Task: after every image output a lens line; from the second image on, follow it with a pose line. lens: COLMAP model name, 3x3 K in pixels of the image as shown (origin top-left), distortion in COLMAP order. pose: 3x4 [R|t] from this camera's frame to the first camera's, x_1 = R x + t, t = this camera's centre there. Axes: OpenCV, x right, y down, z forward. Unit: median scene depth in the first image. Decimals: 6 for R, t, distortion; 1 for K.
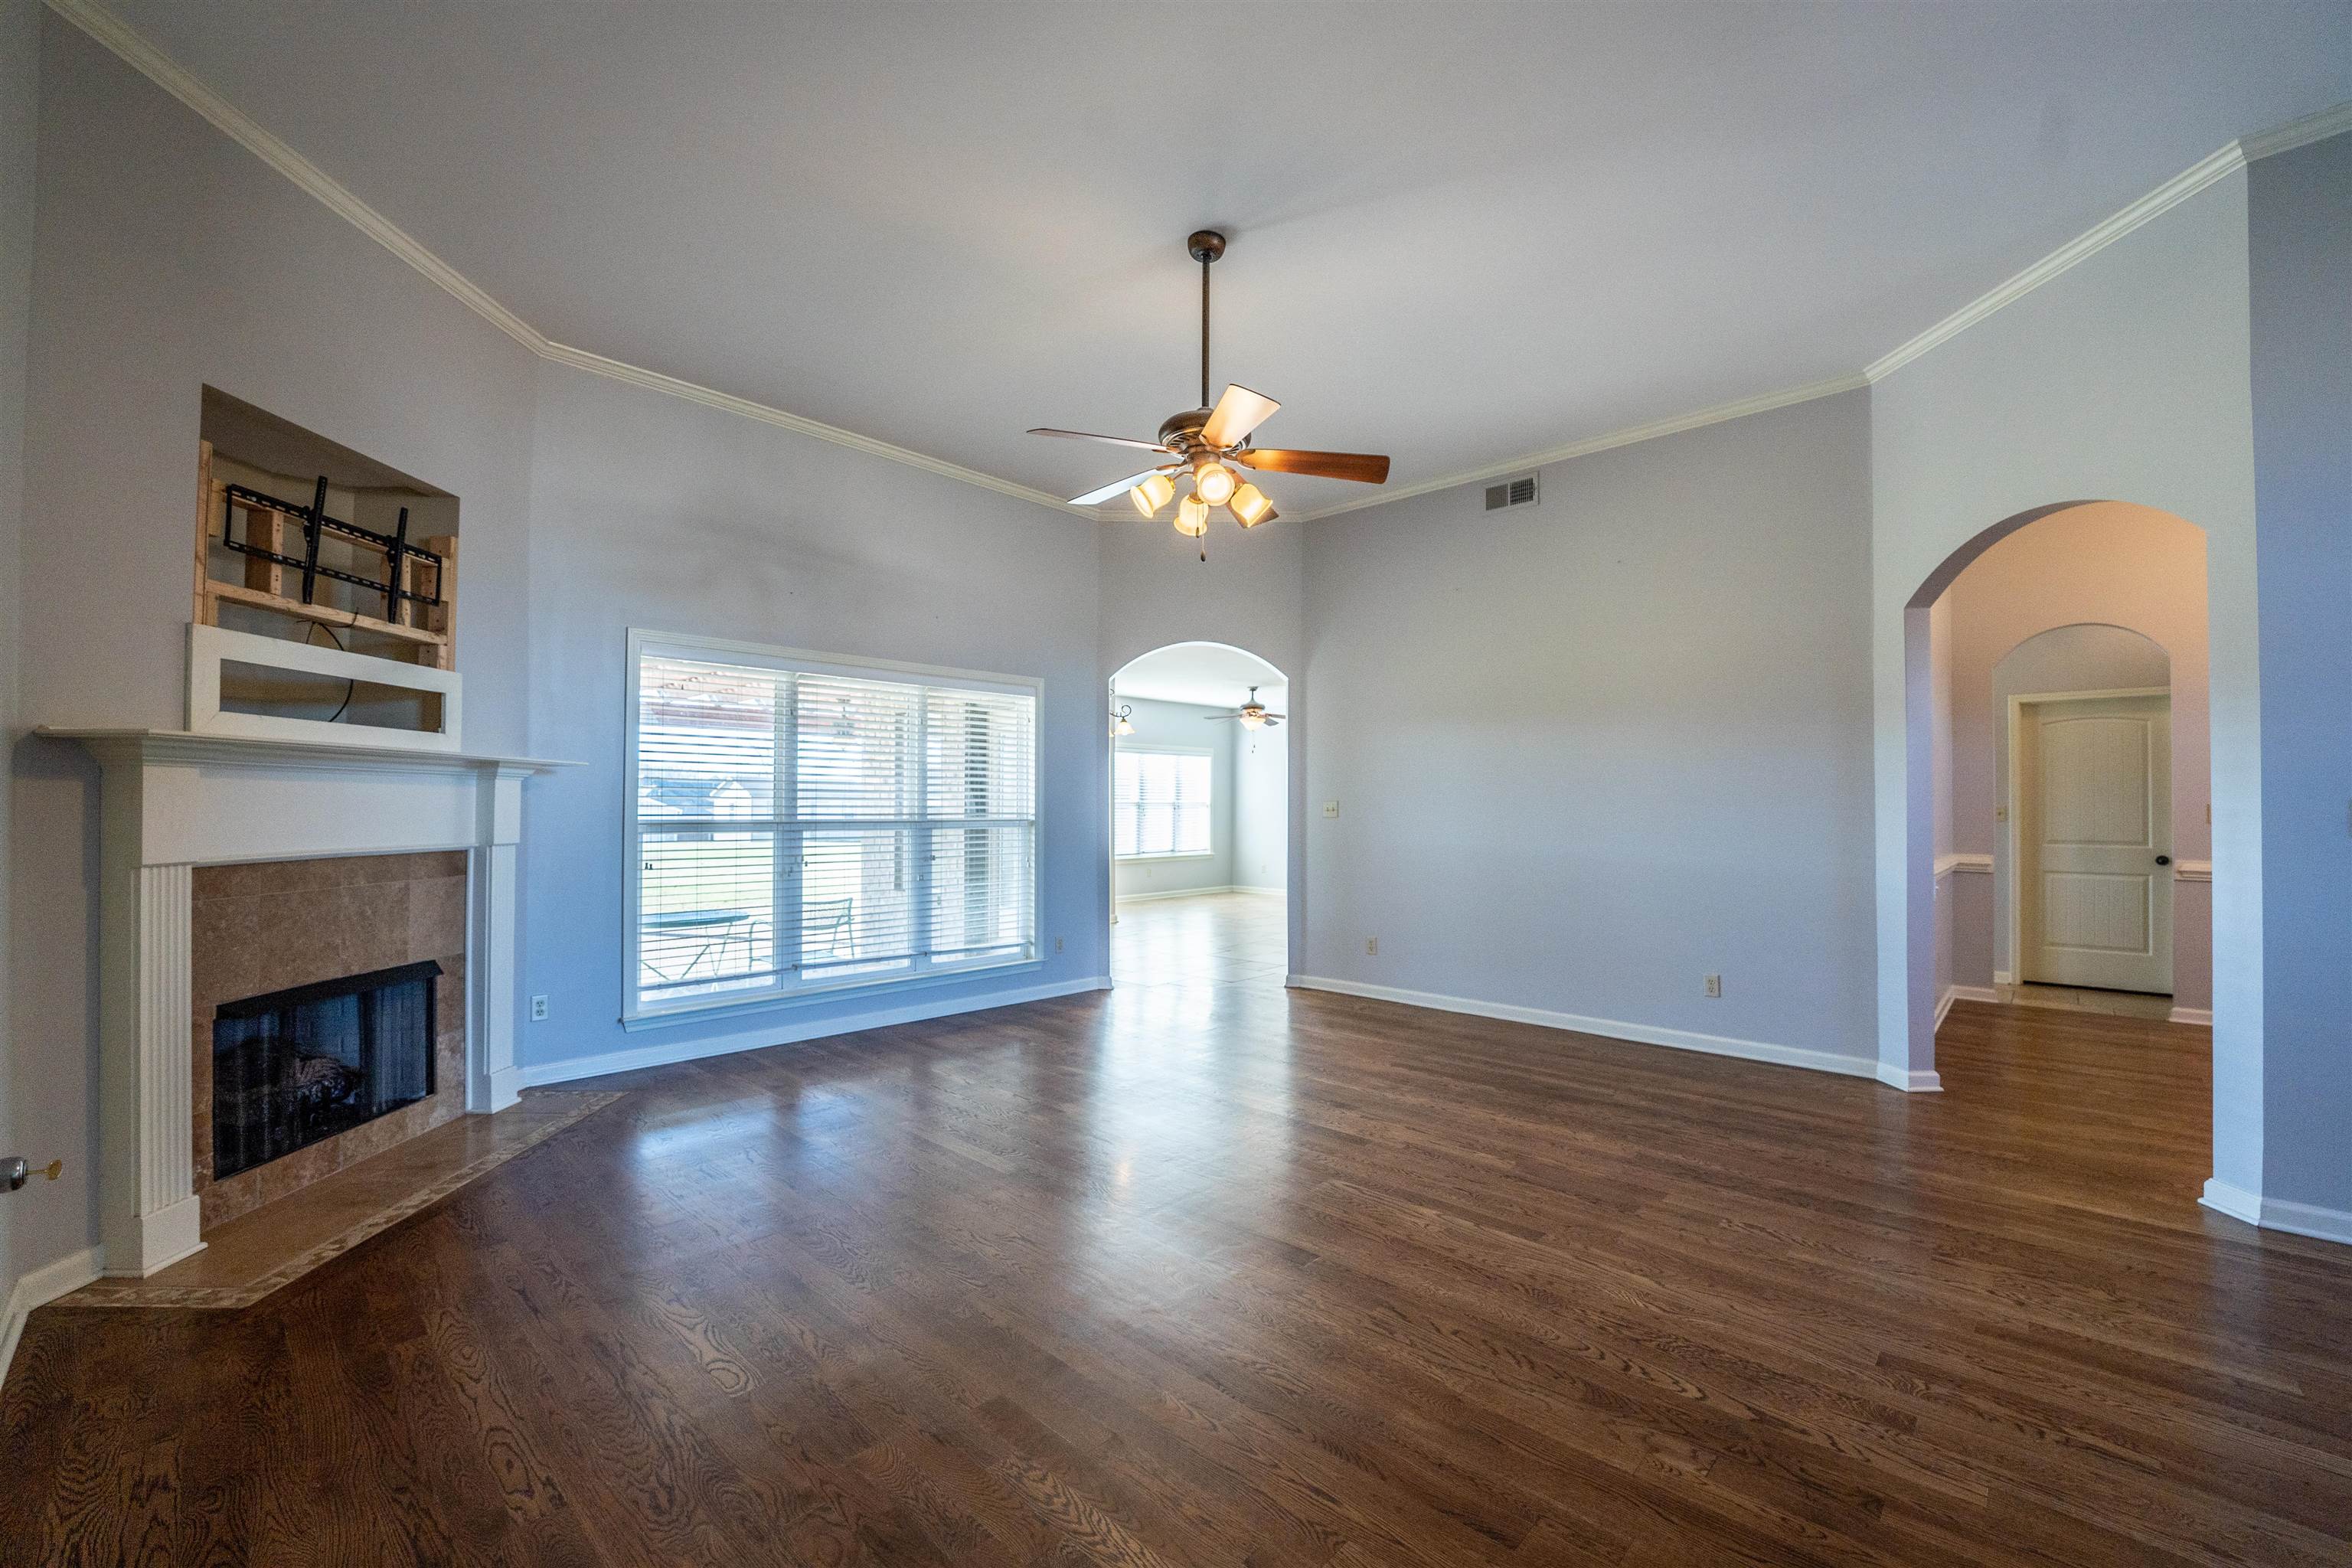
lens RADIAL K [[954.3, 0, 1177.4], [0, 954.3, 787.5], [0, 0, 1]] dist [-0.023523, -0.000926]
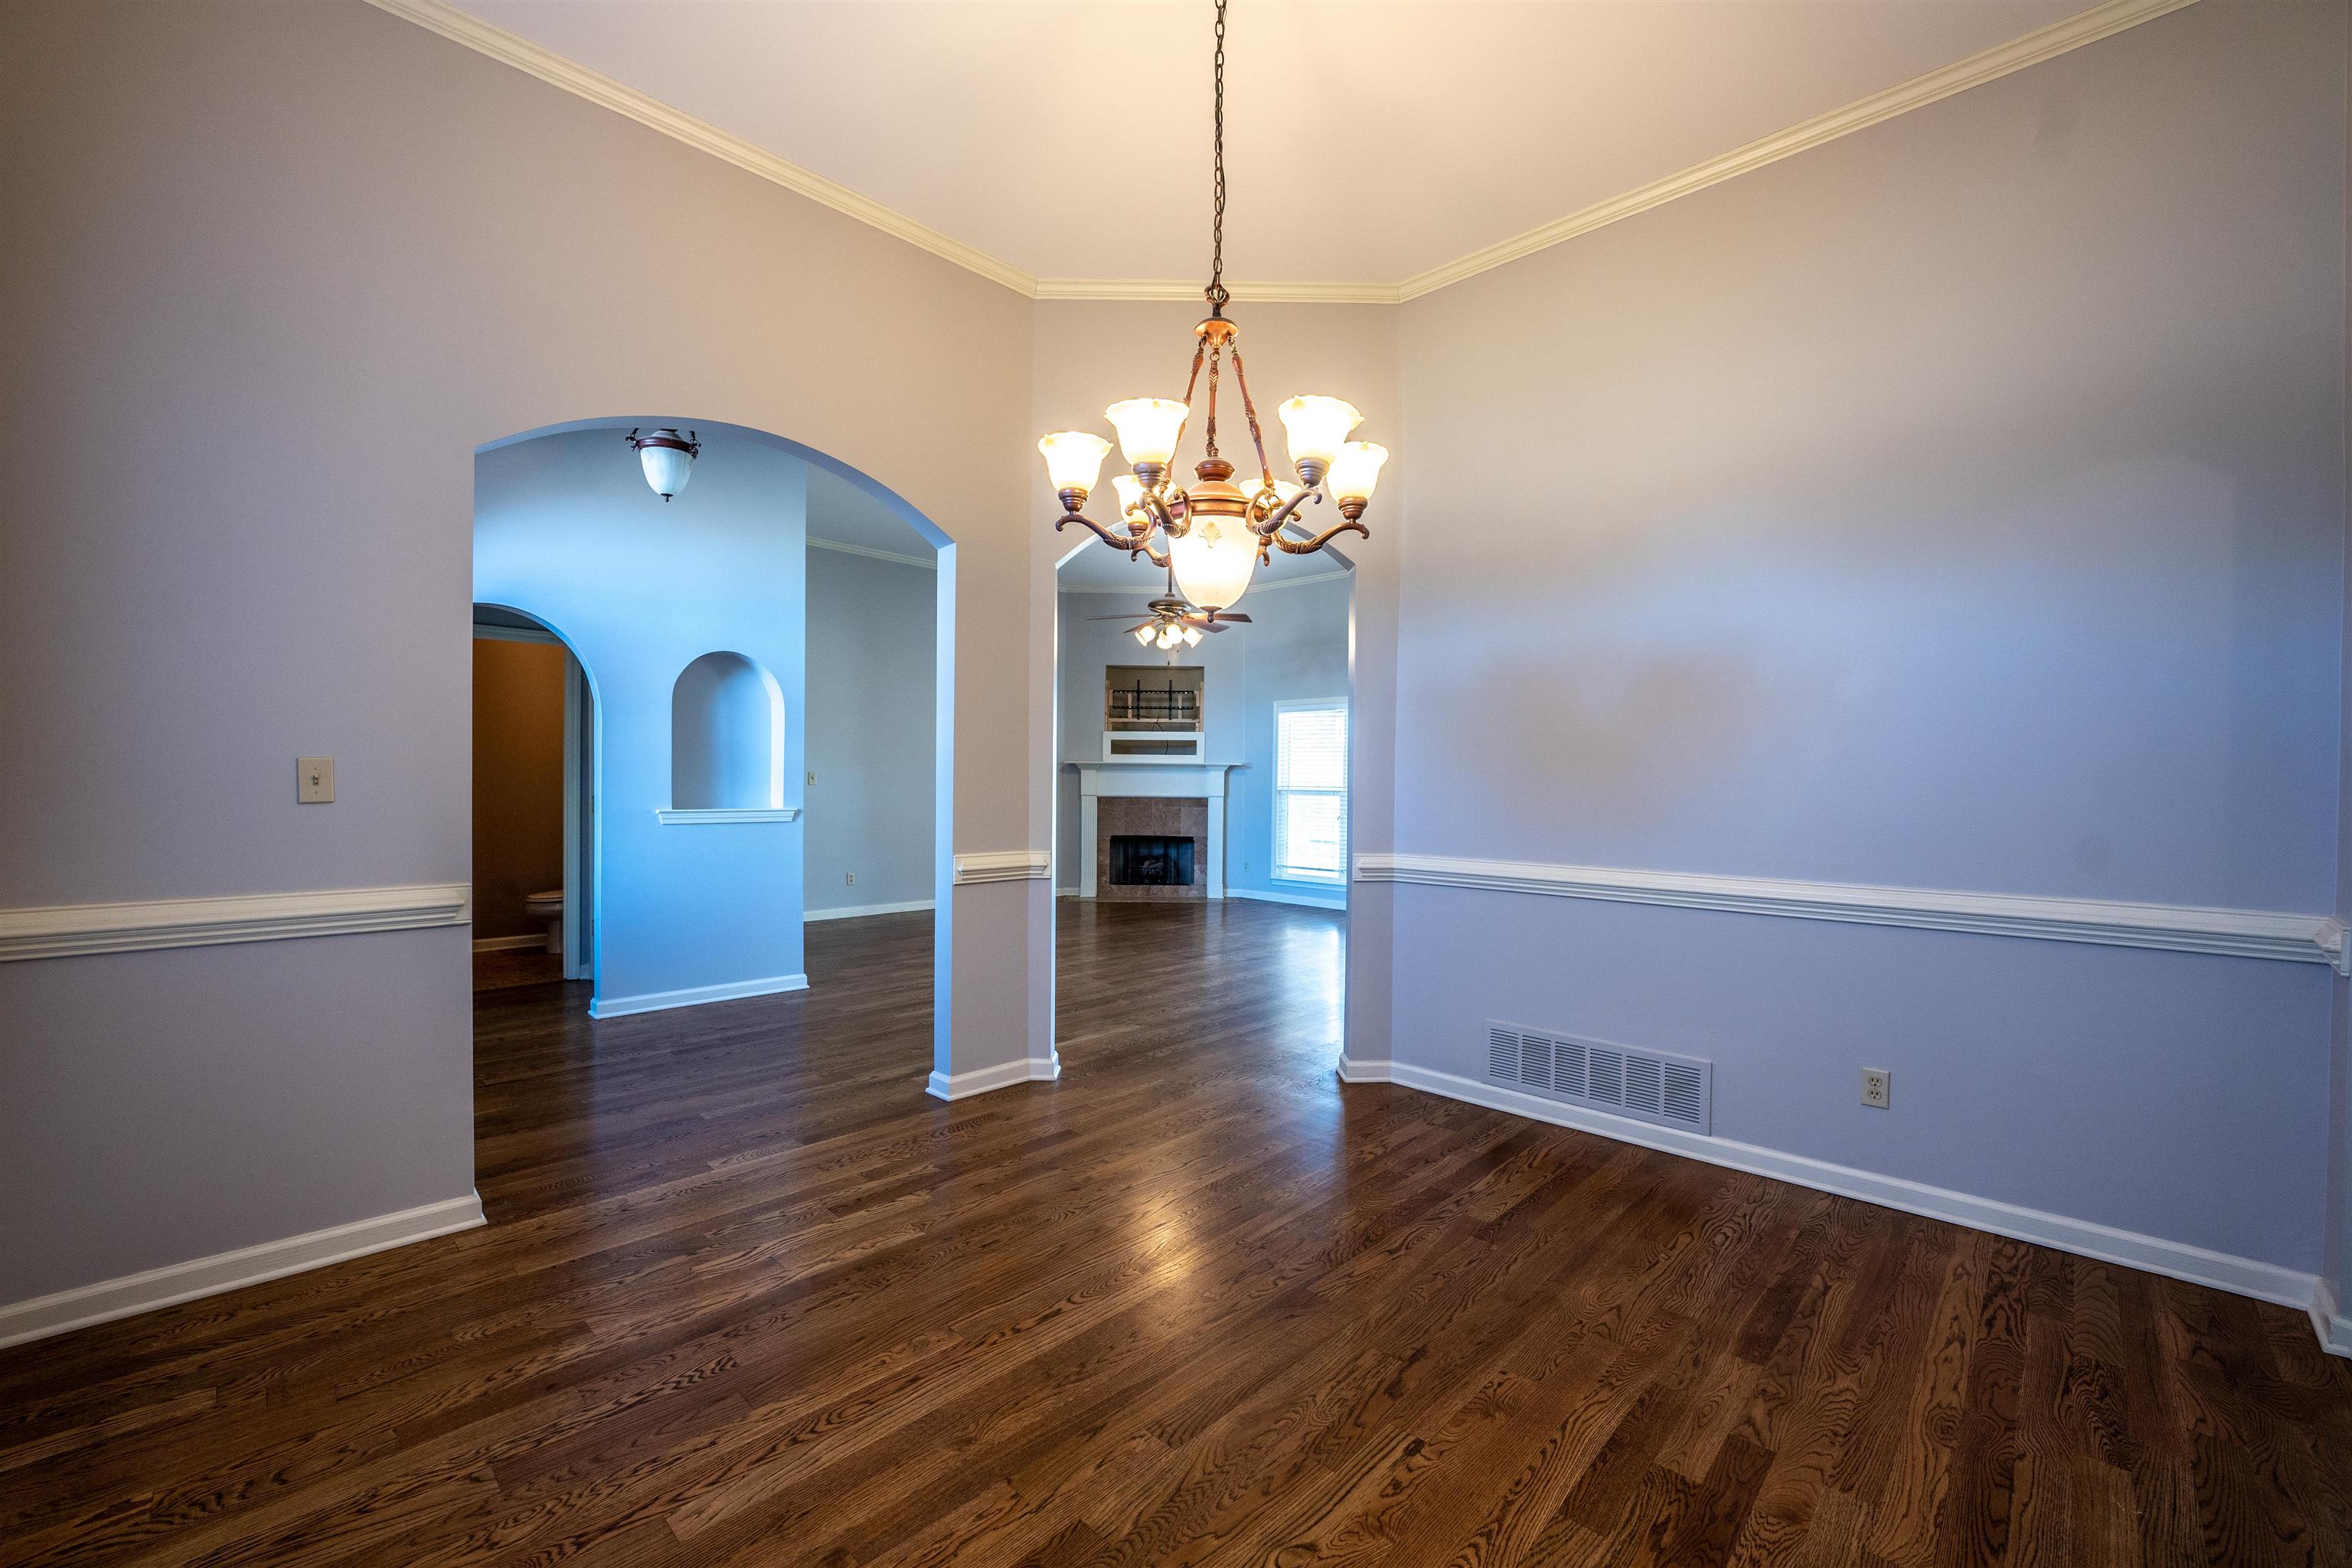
lens RADIAL K [[954.3, 0, 1187.2], [0, 954.3, 783.7], [0, 0, 1]] dist [-0.023523, -0.000926]
pose [[0.031073, 0.014485, -0.999412, 2.142963], [0.007116, 0.999866, 0.014712, -0.016267], [0.999492, -0.007569, 0.030965, 0.943660]]
